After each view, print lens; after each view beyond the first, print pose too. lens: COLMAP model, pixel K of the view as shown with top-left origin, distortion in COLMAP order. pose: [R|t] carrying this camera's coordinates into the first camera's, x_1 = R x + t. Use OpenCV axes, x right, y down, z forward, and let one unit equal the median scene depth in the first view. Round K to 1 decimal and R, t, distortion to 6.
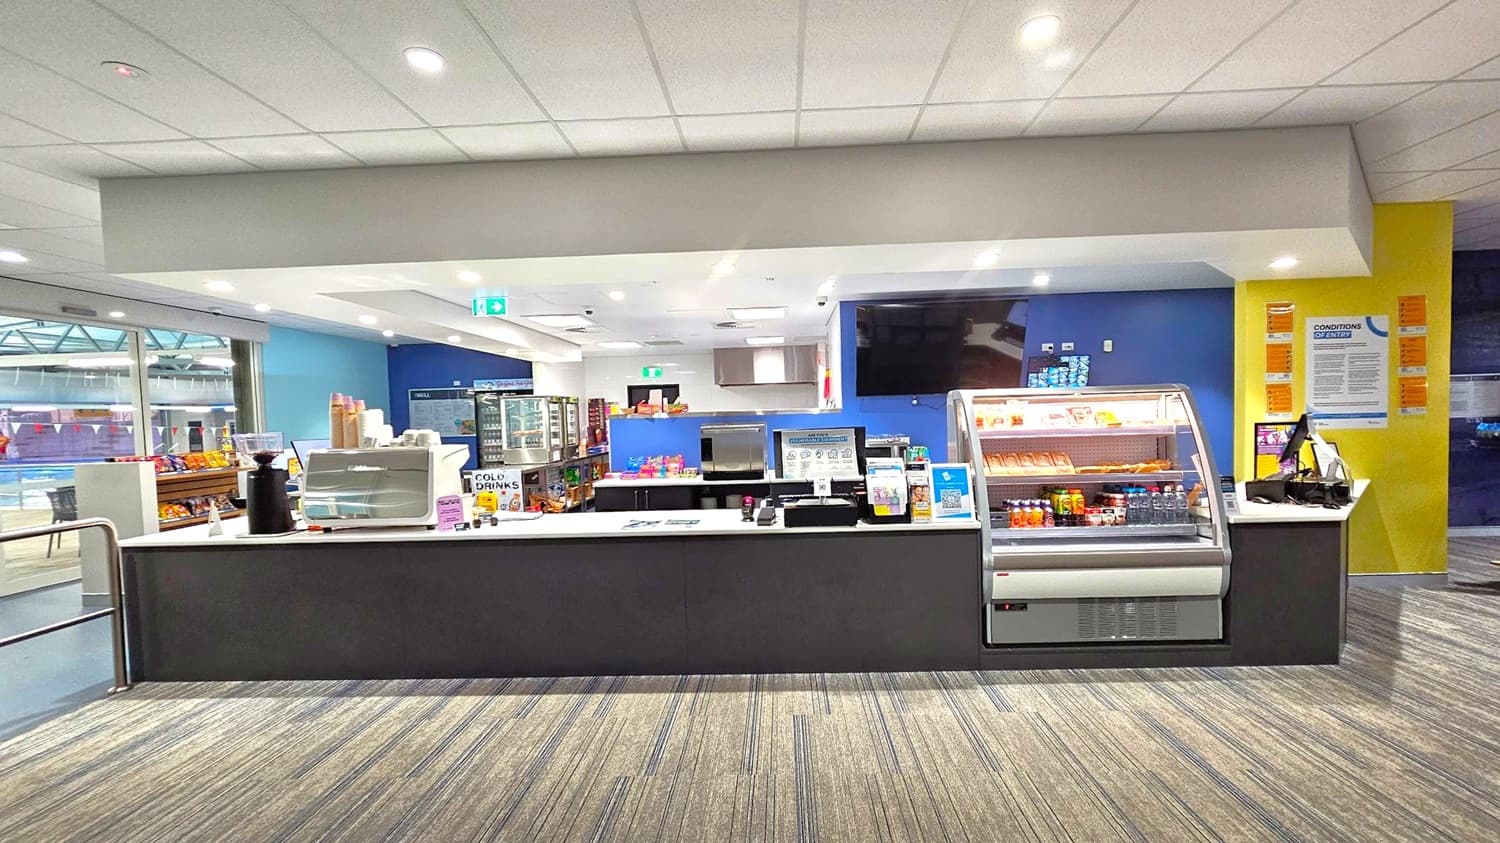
lens RADIAL K [[626.1, 0, 713.3], [0, 626.1, 439.4], [0, 0, 1]] dist [-0.001748, -0.000033]
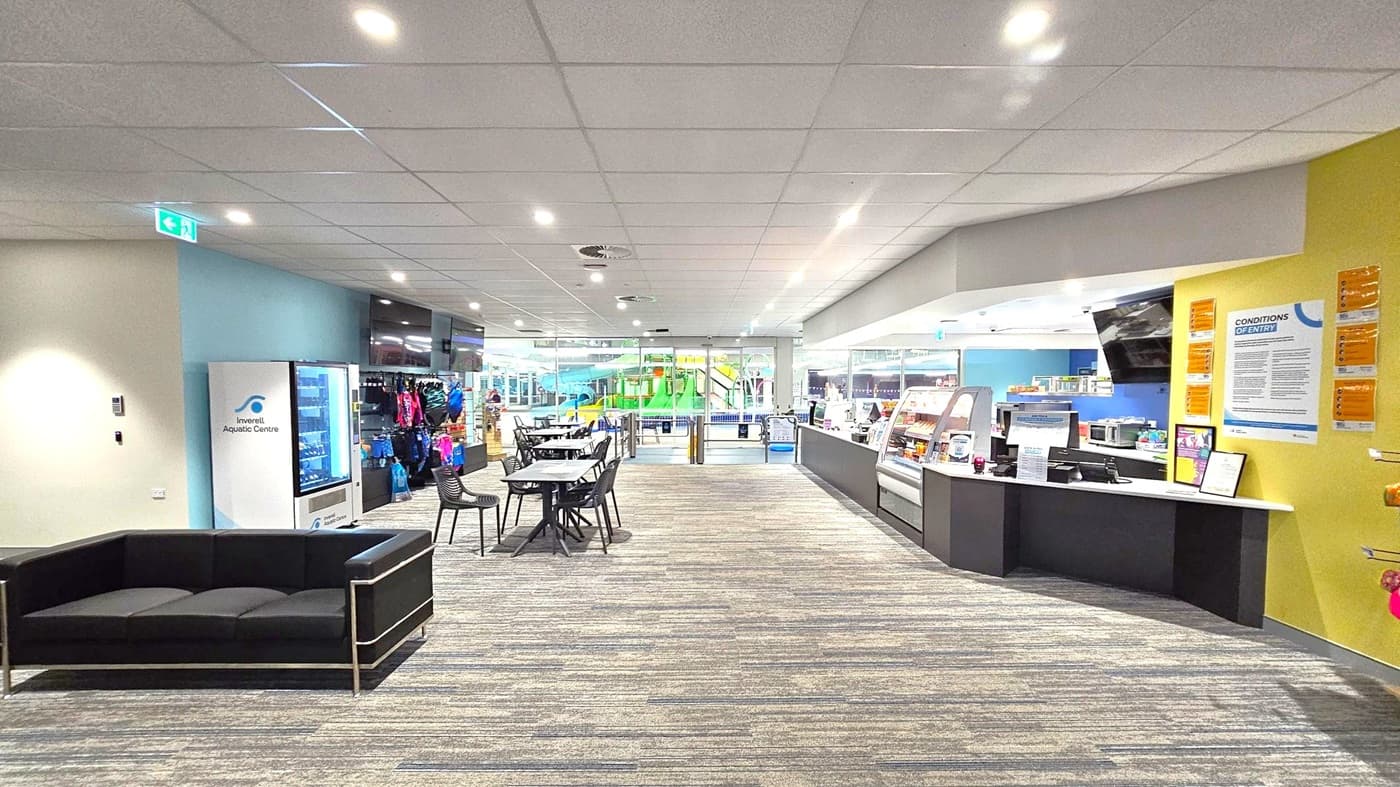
lens RADIAL K [[574.4, 0, 704.7], [0, 574.4, 411.7], [0, 0, 1]] dist [-0.001285, 0.000057]
pose [[0.055375, 0.068569, -0.996108, 1.744577], [-0.037701, 0.997071, 0.066539, -0.078383], [0.997754, 0.033869, 0.057798, 0.203060]]
